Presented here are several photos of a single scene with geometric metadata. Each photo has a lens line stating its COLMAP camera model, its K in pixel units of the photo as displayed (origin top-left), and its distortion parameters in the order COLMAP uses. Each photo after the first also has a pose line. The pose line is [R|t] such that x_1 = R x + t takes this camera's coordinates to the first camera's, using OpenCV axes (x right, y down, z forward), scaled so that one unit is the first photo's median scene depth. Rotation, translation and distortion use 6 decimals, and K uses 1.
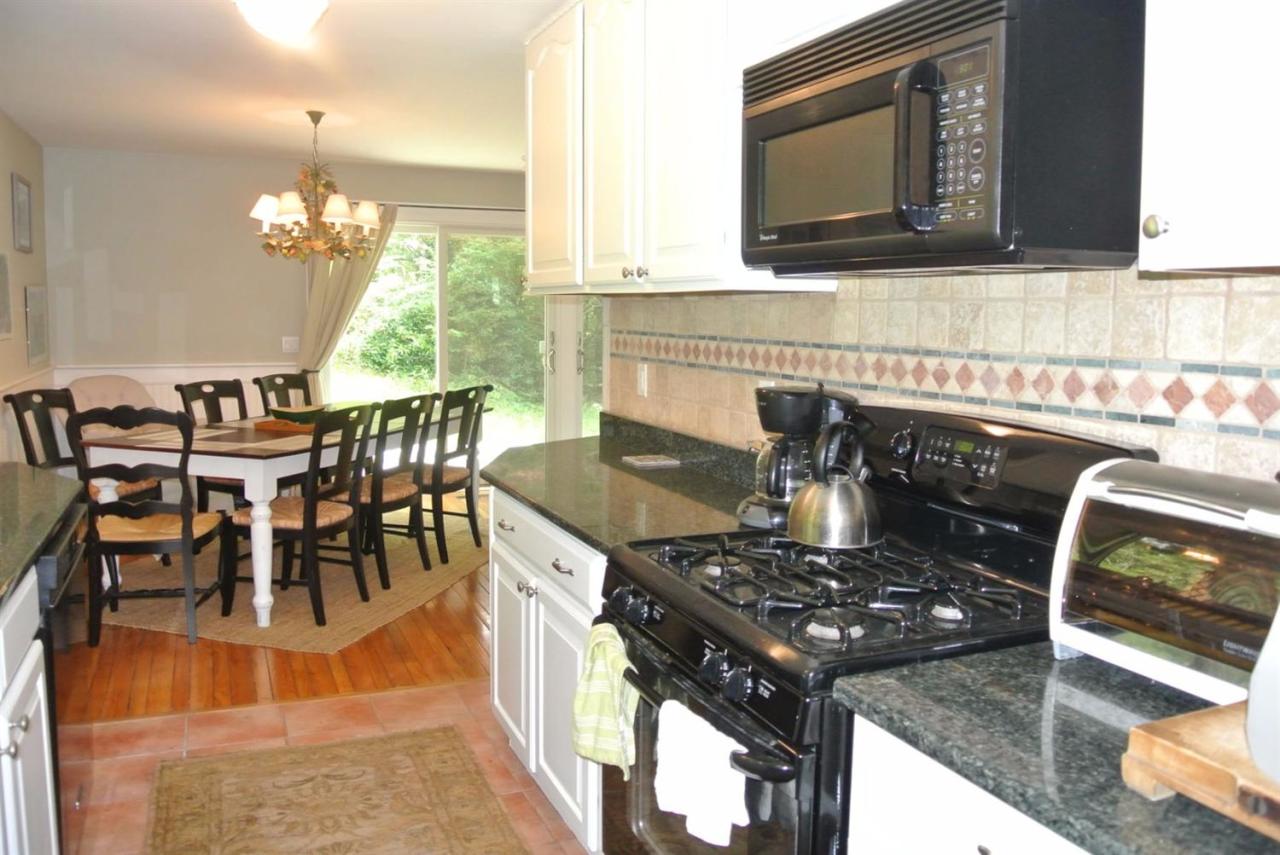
lens RADIAL K [[989.8, 0, 639.4], [0, 989.8, 409.5], [0, 0, 1]] dist [-0.058314, 0.003310]
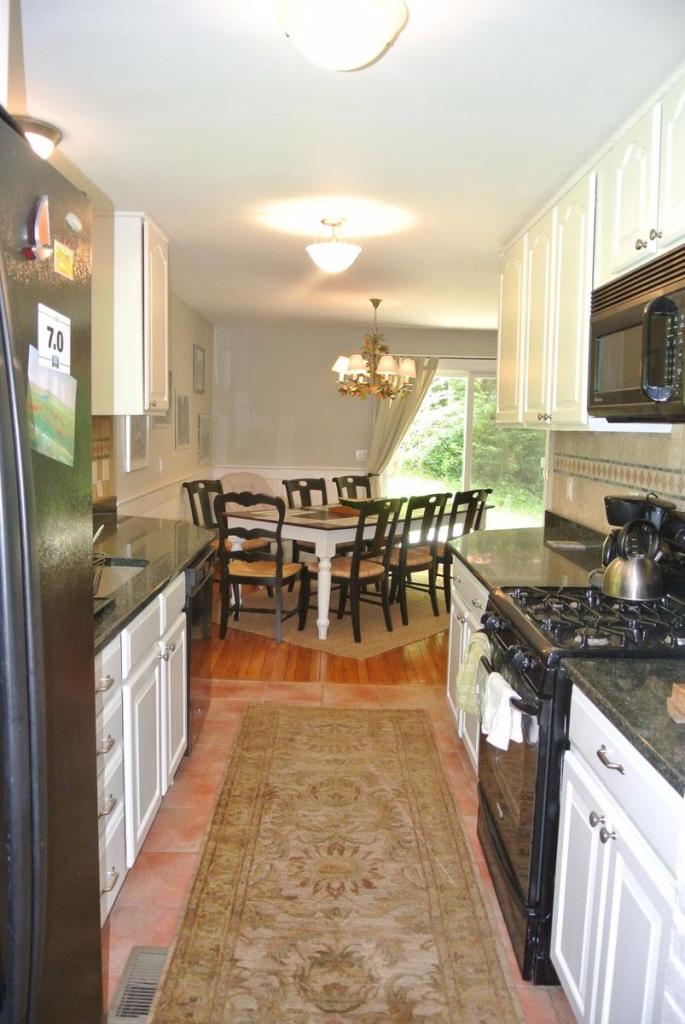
lens RADIAL K [[791.9, 0, 342.5], [0, 791.9, 512.0], [0, 0, 1]] dist [-0.058314, 0.003310]
pose [[0.923223, 0.051263, -0.380830, 0.110229], [-0.049725, 0.998666, 0.013885, 0.003170], [0.381034, 0.006118, 0.924541, -0.141133]]
